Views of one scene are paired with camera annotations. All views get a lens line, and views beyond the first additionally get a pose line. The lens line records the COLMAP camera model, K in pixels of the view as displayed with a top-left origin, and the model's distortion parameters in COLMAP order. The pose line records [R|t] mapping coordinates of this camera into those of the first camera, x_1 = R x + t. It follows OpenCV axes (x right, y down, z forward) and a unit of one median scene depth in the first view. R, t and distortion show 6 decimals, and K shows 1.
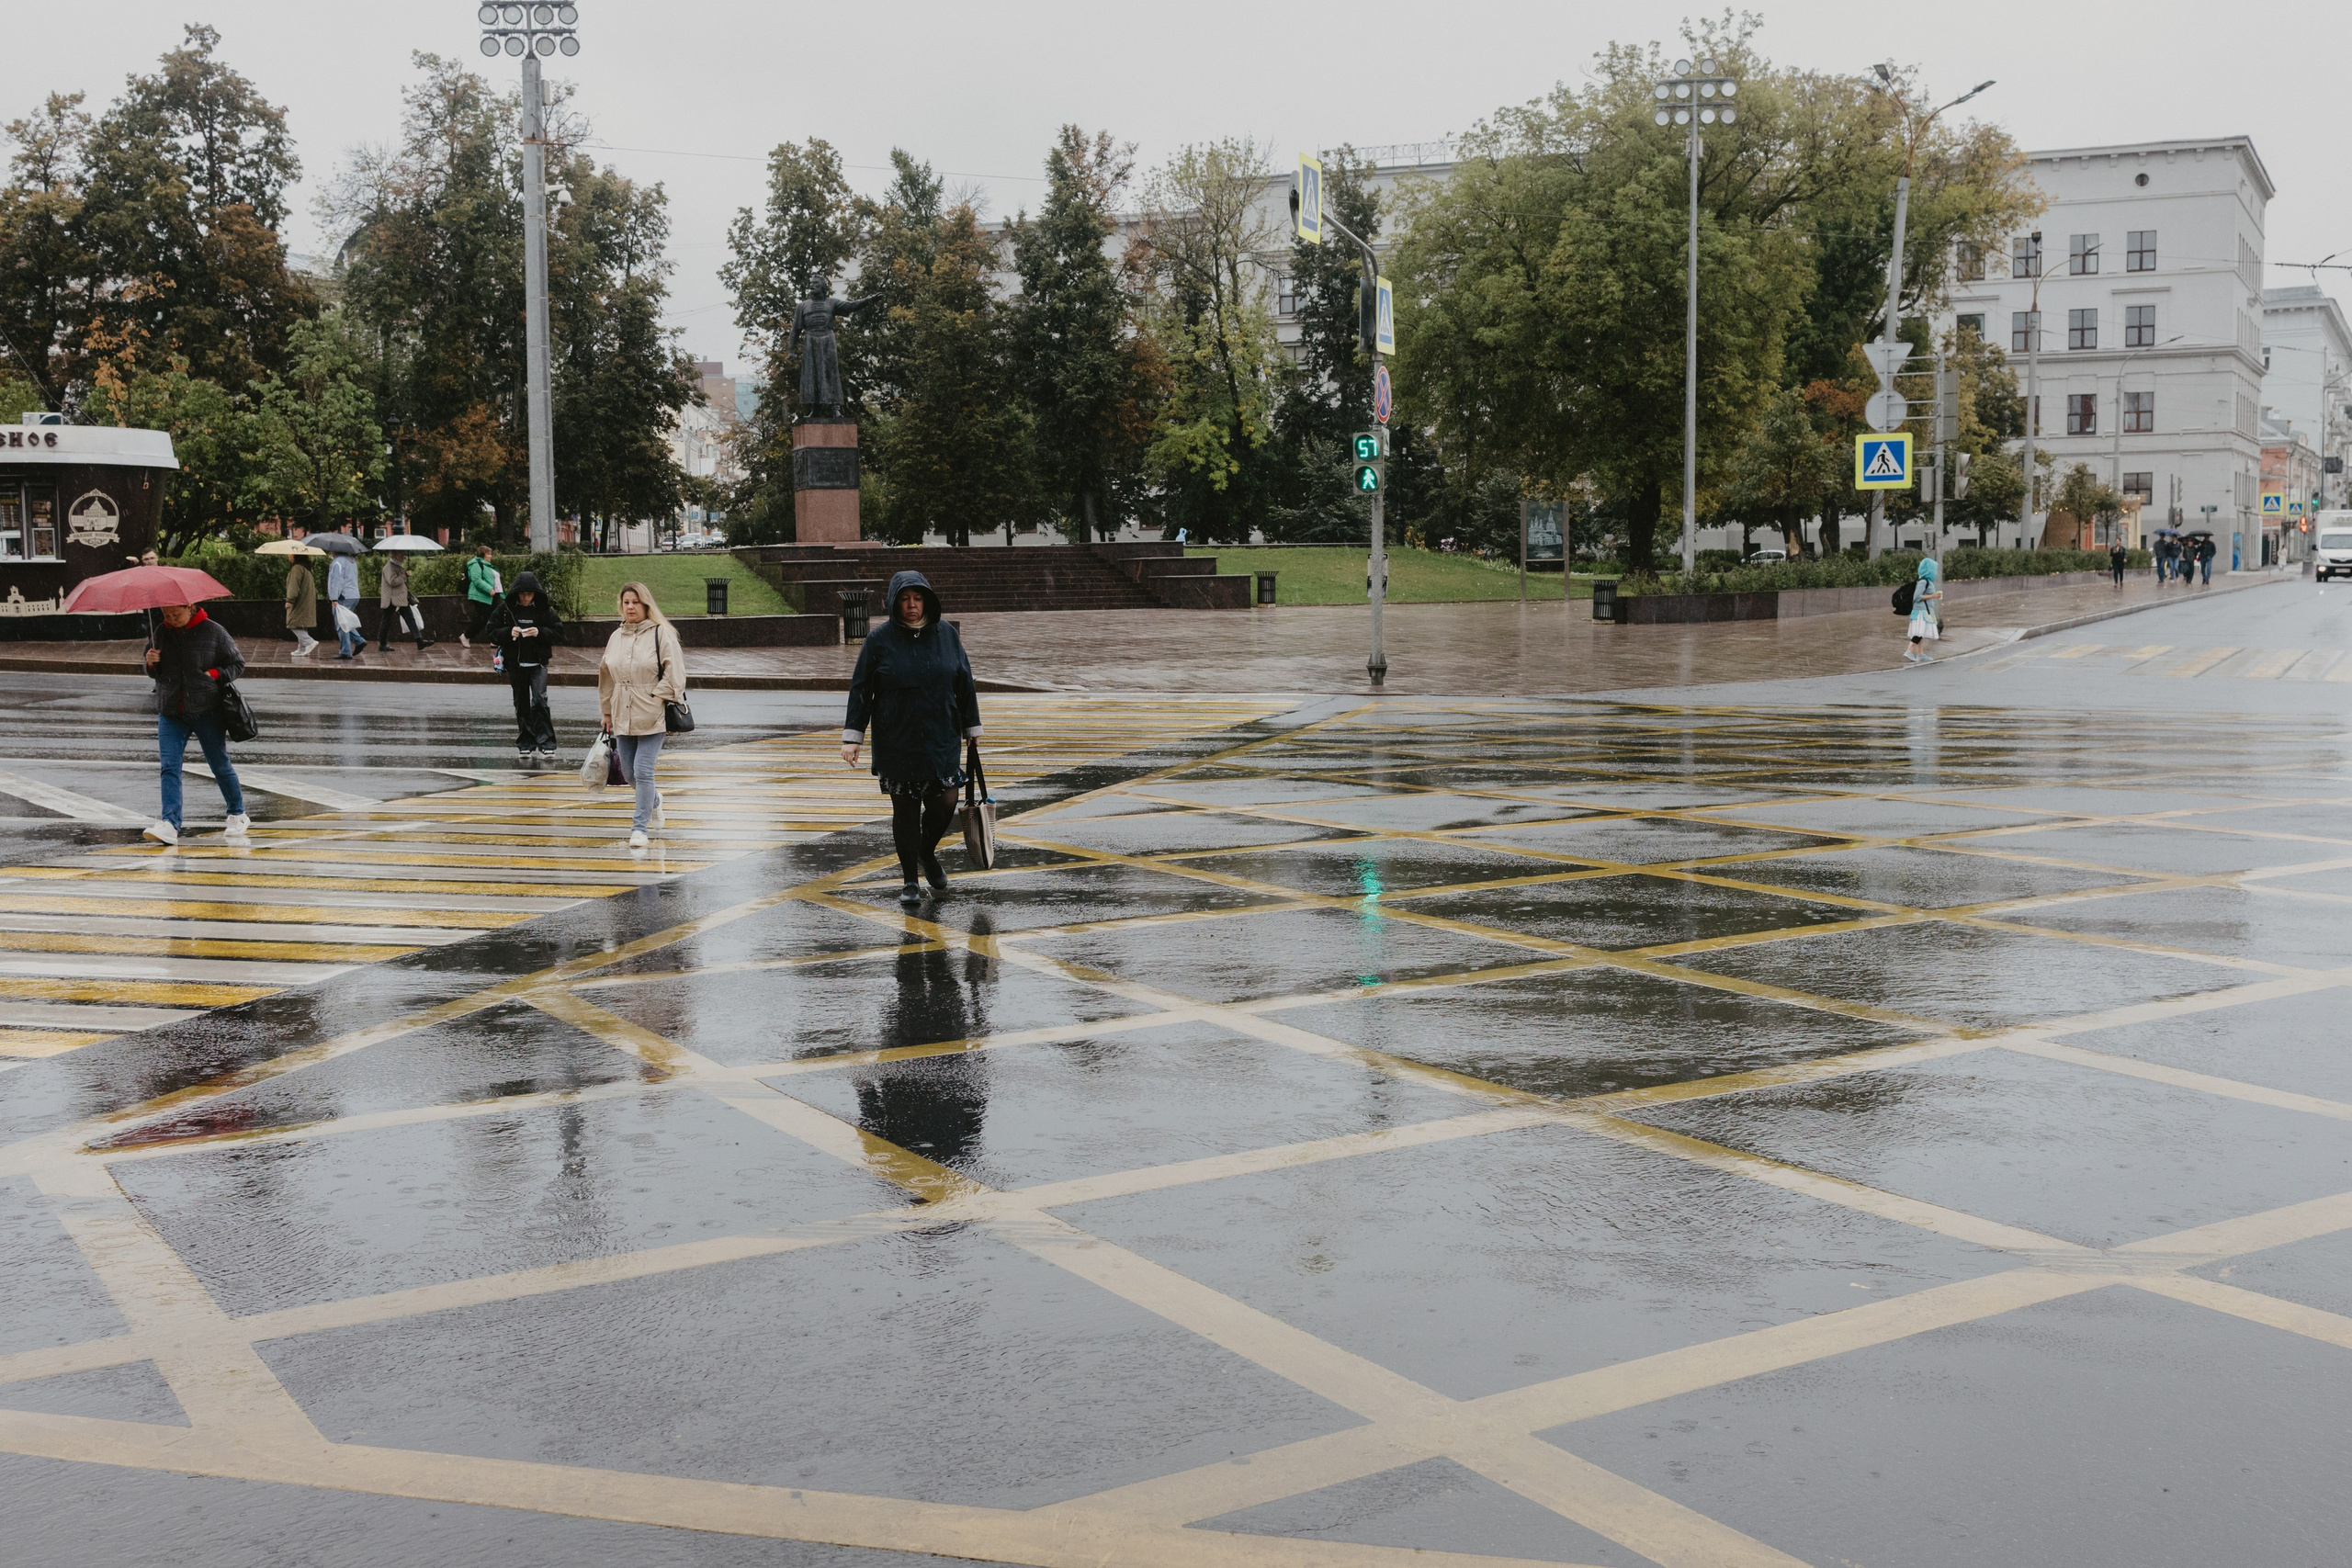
lens RADIAL K [[2672.3, 0, 1176.0], [0, 2672.3, 784.0], [0, 0, 1]] dist [-0.040905, 0.019825]
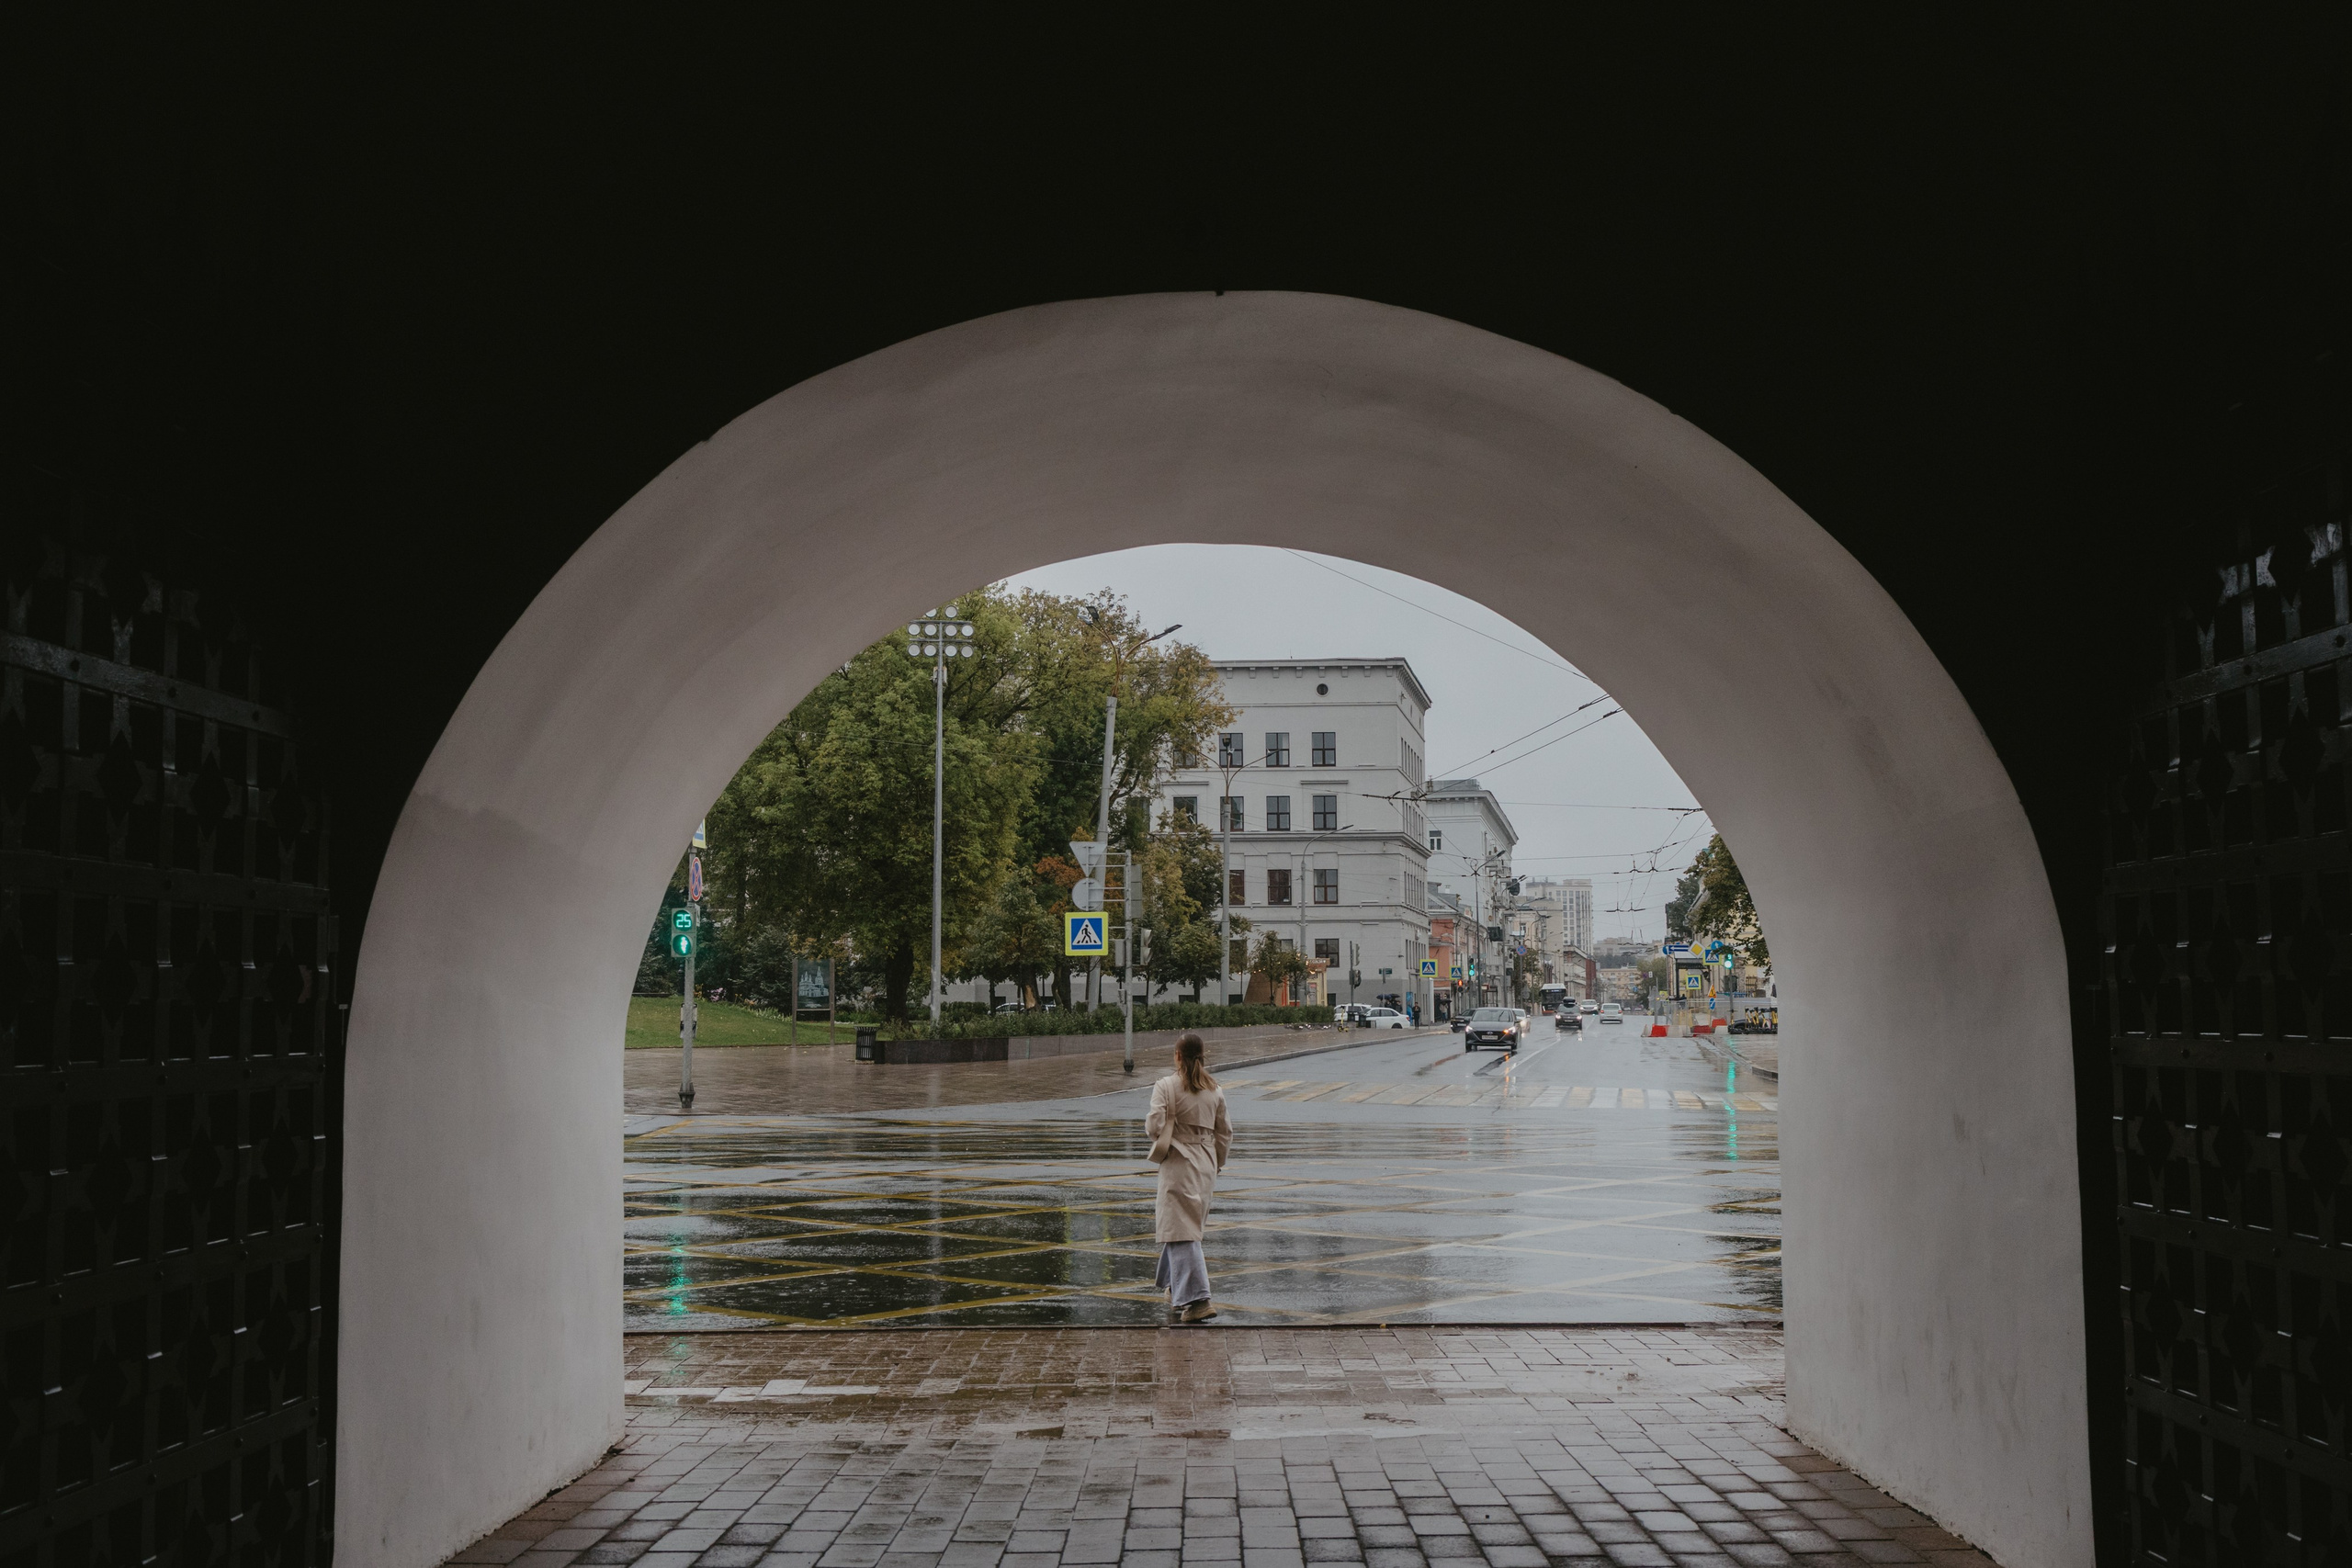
lens RADIAL K [[3945.3, 0, 1176.0], [0, 3945.3, 784.0], [0, 0, 1]] dist [-0.034761, 0.009766]
pose [[0.970909, 0.024745, 0.238166, -0.116055], [0.008981, 0.990183, -0.139488, 0.057640], [-0.239279, 0.137569, 0.961156, -0.676917]]
